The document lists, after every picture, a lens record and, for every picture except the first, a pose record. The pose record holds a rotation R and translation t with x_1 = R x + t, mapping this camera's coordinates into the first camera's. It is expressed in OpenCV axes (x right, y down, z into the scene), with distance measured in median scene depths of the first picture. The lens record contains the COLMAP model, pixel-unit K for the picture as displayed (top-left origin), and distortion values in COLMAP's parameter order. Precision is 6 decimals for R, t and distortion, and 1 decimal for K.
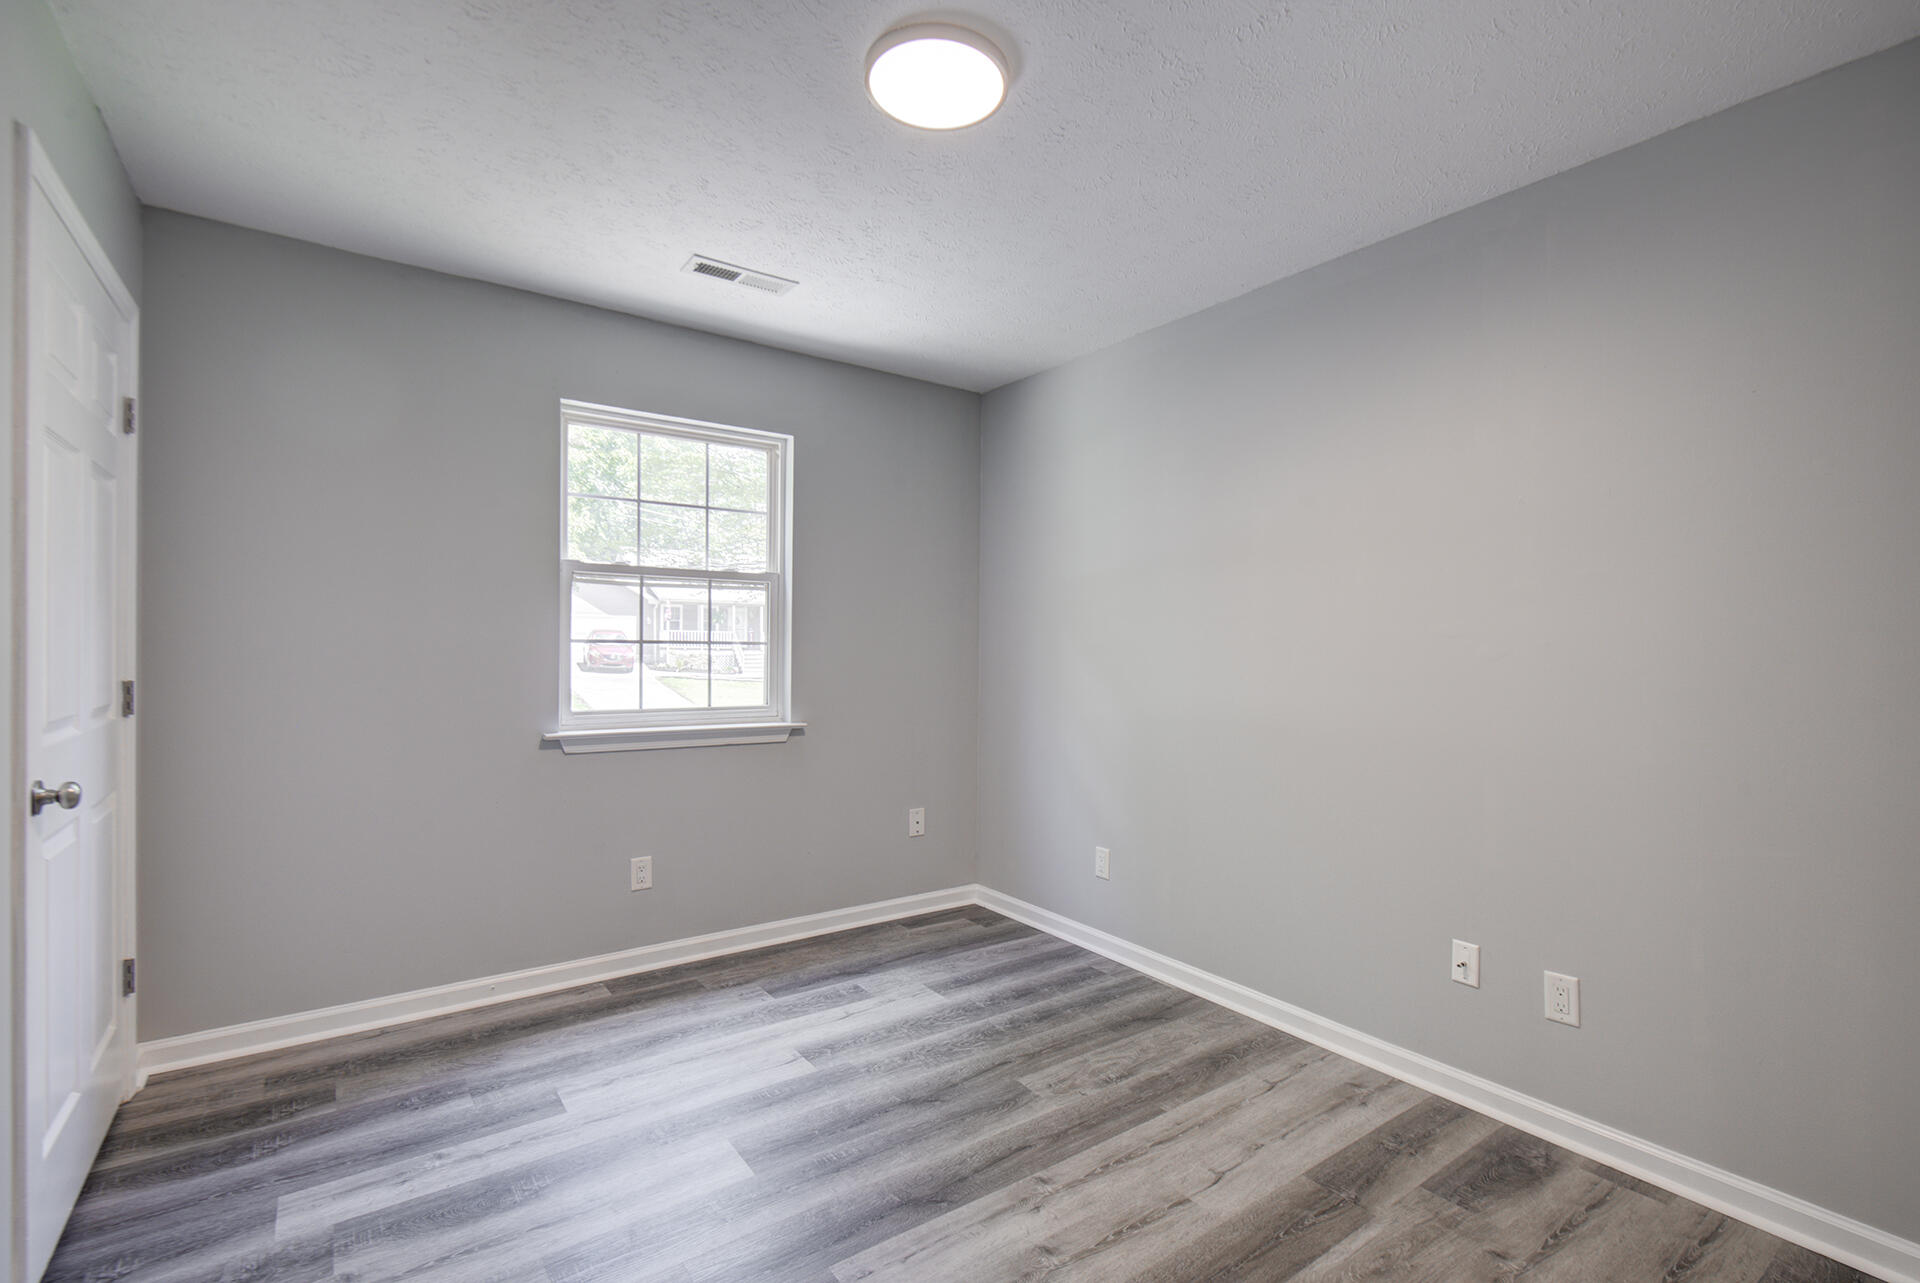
lens RADIAL K [[870.1, 0, 951.0], [0, 870.1, 635.4], [0, 0, 1]] dist [0.005167, -0.004971]
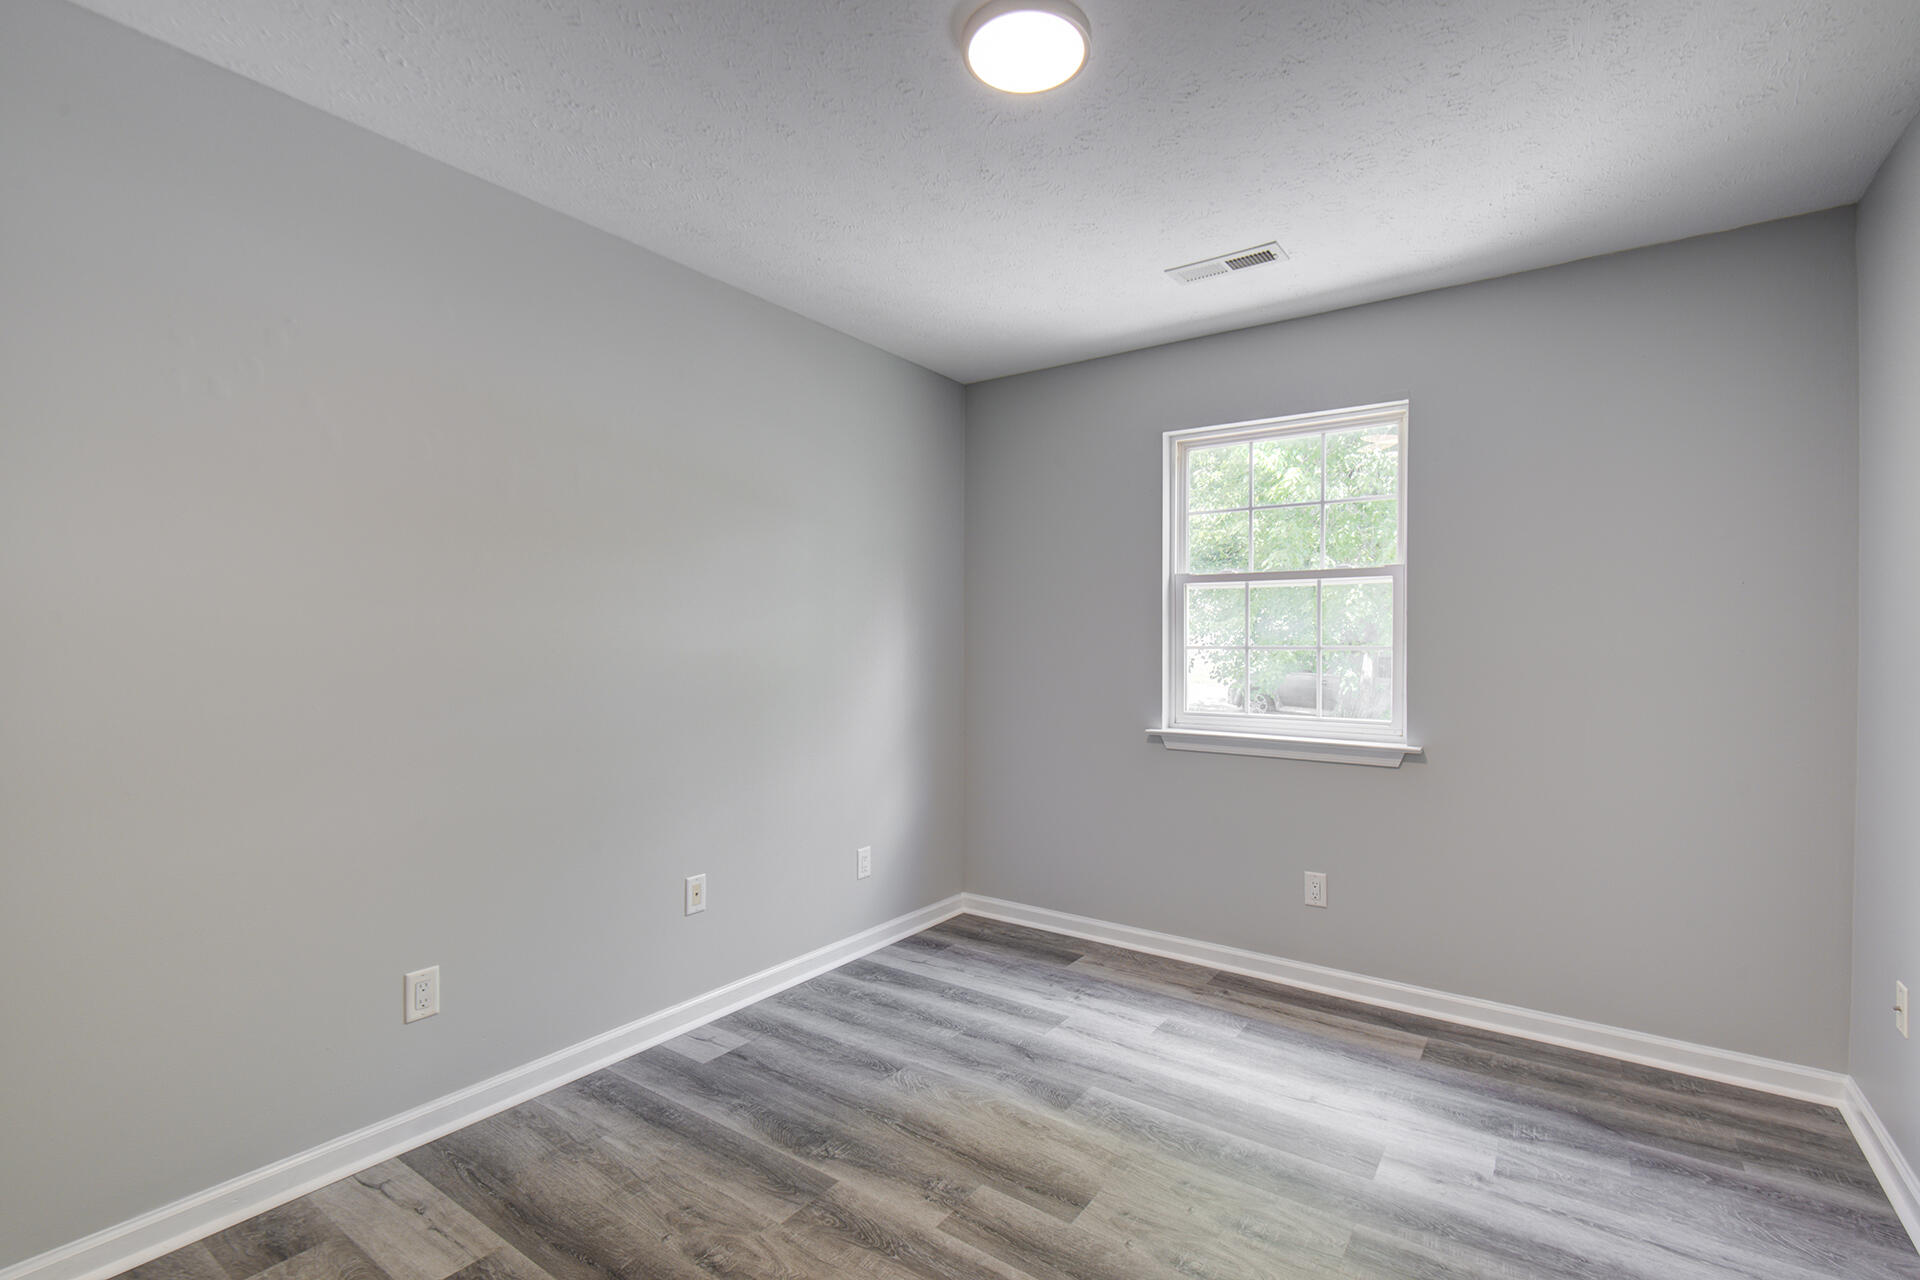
lens RADIAL K [[870.1, 0, 952.7], [0, 870.1, 652.9], [0, 0, 1]] dist [0.005167, -0.004971]
pose [[0.323559, -0.007008, -0.946182, 0.501550], [0.002518, 0.999975, -0.006545, 0.018589], [0.946205, -0.000265, 0.323568, 0.360077]]
